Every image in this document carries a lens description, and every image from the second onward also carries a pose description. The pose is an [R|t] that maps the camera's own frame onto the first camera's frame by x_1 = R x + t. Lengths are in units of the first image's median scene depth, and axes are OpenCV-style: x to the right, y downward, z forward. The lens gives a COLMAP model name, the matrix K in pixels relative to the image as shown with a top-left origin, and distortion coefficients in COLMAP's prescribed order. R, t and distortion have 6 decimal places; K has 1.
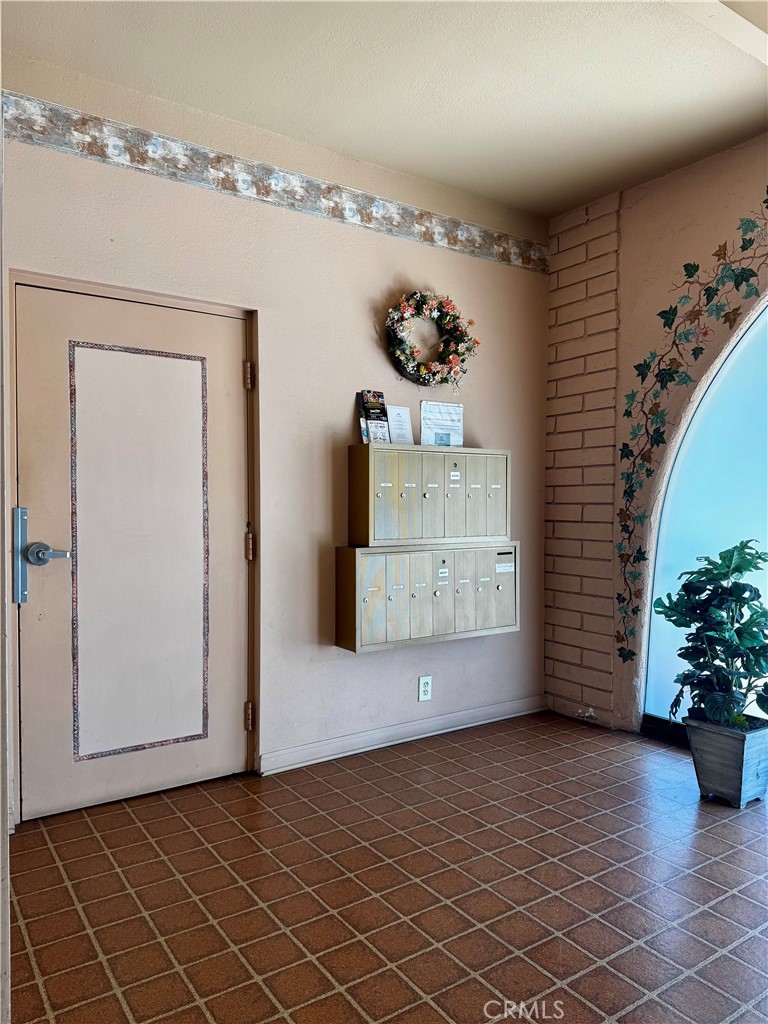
lens RADIAL K [[723.5, 0, 386.7], [0, 723.5, 518.4], [0, 0, 1]] dist [0.091112, -0.119801]
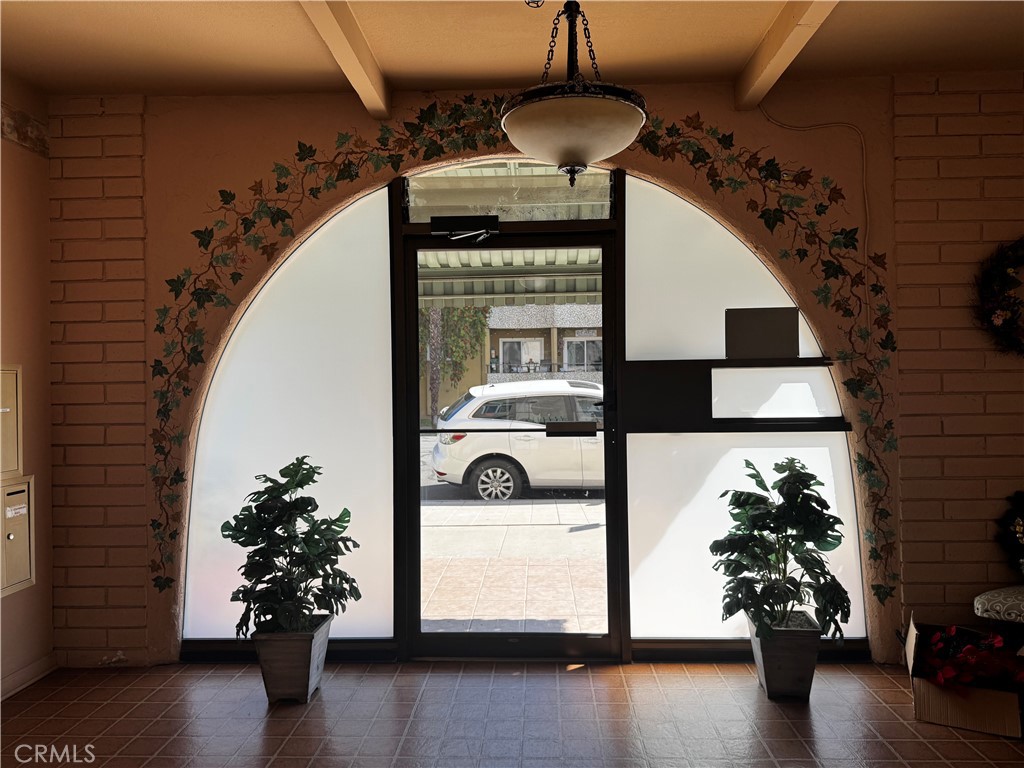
lens RADIAL K [[723.5, 0, 504.9], [0, 723.5, 387.2], [0, 0, 1]] dist [0.091112, -0.119801]
pose [[0.597734, -0.013739, 0.801577, -0.172380], [0.031508, 0.999483, -0.006364, -0.048566], [-0.801075, 0.029060, 0.597858, 0.072718]]
